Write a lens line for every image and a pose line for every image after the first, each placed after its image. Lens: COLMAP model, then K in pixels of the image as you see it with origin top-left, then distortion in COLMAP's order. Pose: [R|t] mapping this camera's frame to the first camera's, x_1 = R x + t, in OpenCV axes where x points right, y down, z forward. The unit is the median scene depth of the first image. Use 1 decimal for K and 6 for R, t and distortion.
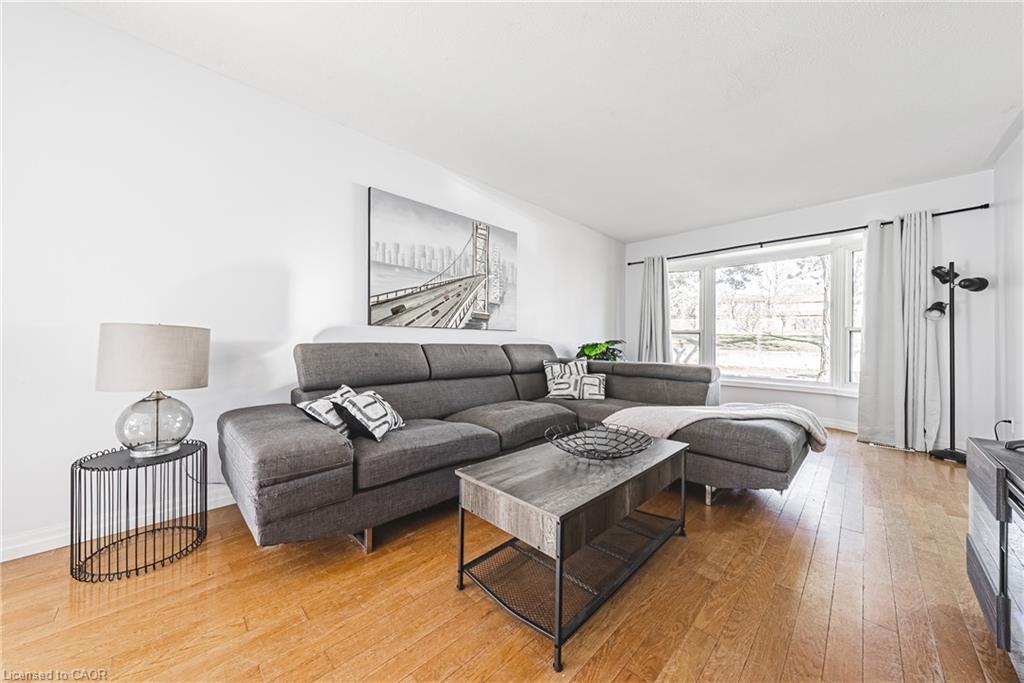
lens RADIAL K [[348.1, 0, 513.1], [0, 348.1, 337.2], [0, 0, 1]] dist [-0.000216, -0.000058]
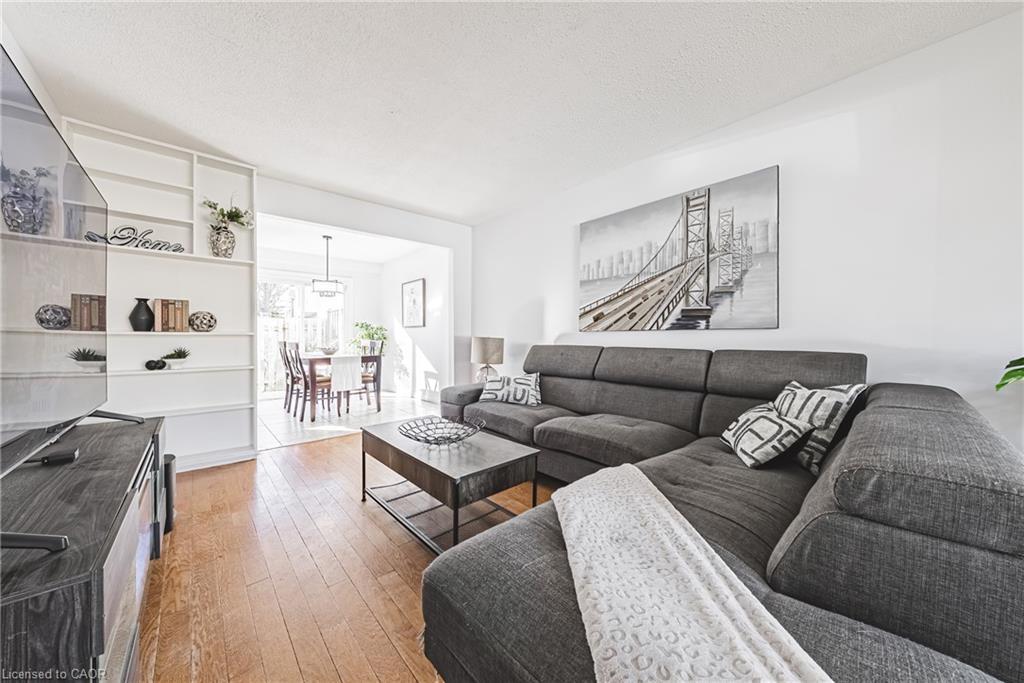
lens RADIAL K [[348.1, 0, 513.1], [0, 348.1, 337.2], [0, 0, 1]] dist [-0.000216, -0.000058]
pose [[-0.038925, -0.010404, -0.999188, 0.755897], [0.013221, 0.999853, -0.010926, -0.002078], [0.999155, -0.013635, -0.038781, 0.683726]]
